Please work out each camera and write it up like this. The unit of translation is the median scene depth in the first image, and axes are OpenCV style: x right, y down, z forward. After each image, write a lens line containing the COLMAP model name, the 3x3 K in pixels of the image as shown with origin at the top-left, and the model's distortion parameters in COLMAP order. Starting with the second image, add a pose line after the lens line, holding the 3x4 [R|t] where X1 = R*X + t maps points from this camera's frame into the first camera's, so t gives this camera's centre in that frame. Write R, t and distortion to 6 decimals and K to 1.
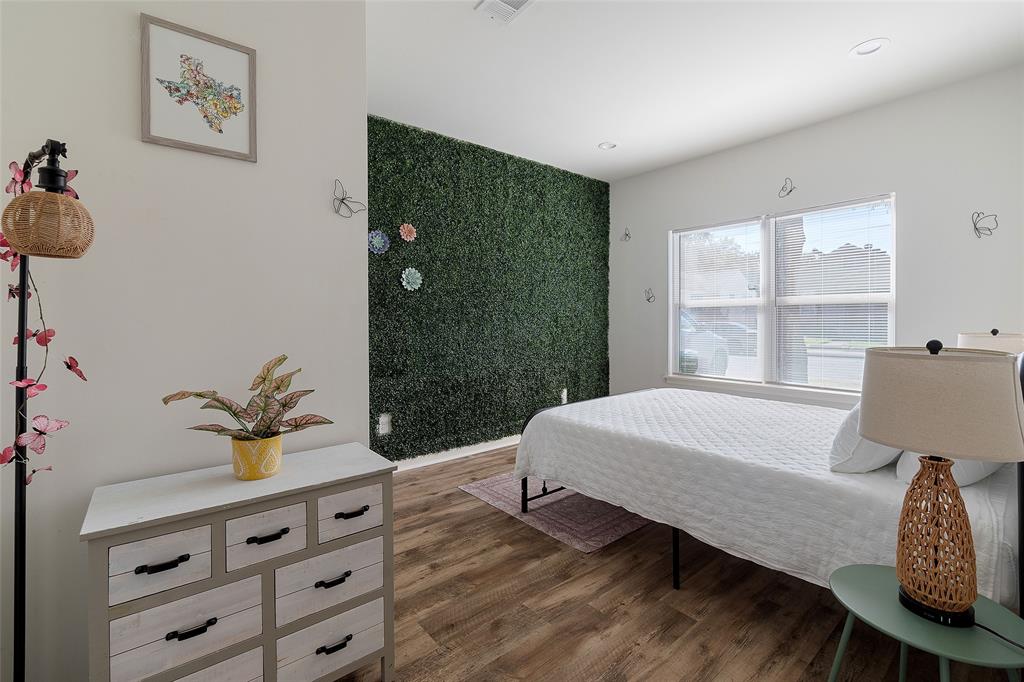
lens RADIAL K [[455.6, 0, 506.2], [0, 455.6, 326.2], [0, 0, 1]] dist [0.022674, -0.000067]
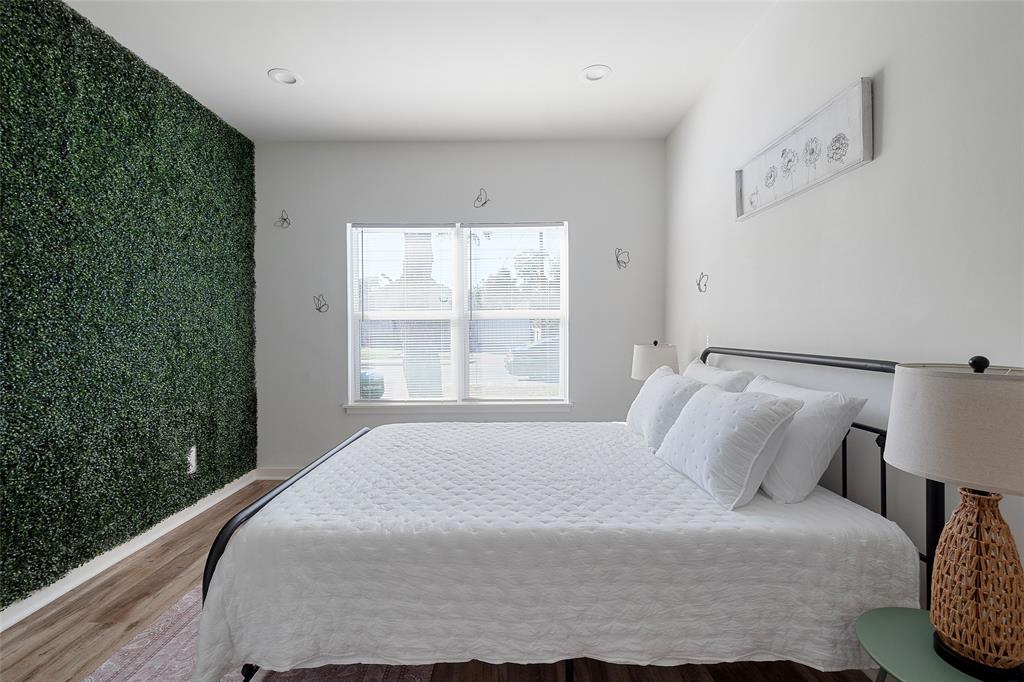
lens RADIAL K [[443.5, 0, 506.8], [0, 443.5, 339.2], [0, 0, 1]] dist [-0.003362, 0.000162]
pose [[0.629630, -0.014218, 0.776765, -0.076385], [0.016715, 0.999849, 0.004753, -0.005784], [-0.776715, 0.009991, 0.629772, 0.314030]]
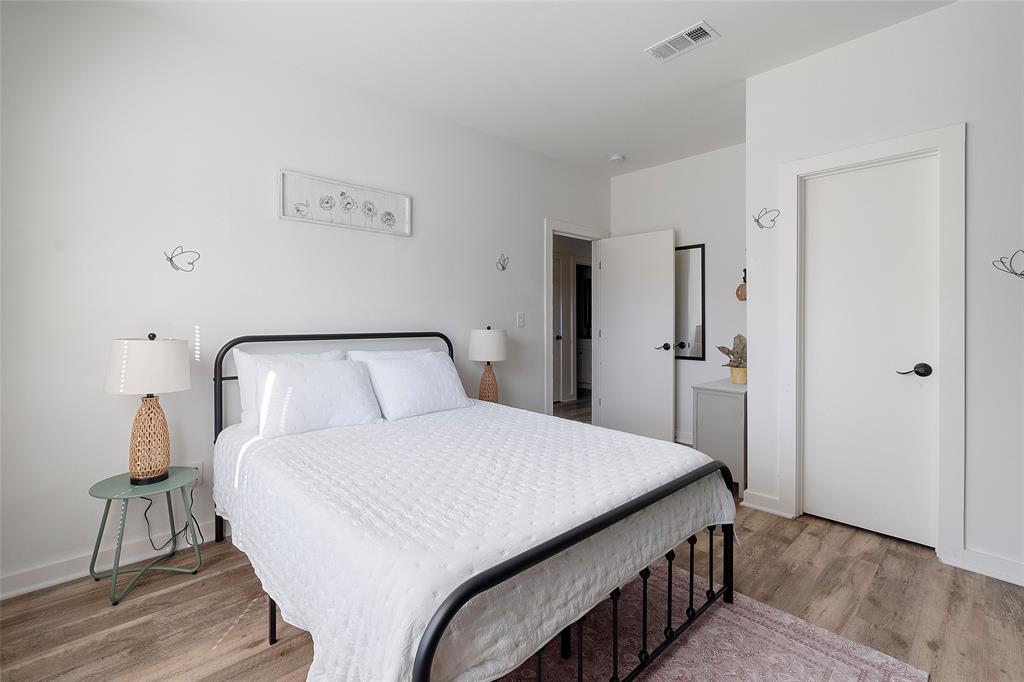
lens RADIAL K [[446.1, 0, 506.7], [0, 446.1, 325.1], [0, 0, 1]] dist [-0.003356, 0.001325]
pose [[-0.998216, 0.003113, -0.059621, 0.263889], [0.001480, 0.999623, 0.027415, -0.017617], [0.059684, 0.027278, -0.997845, 1.049855]]
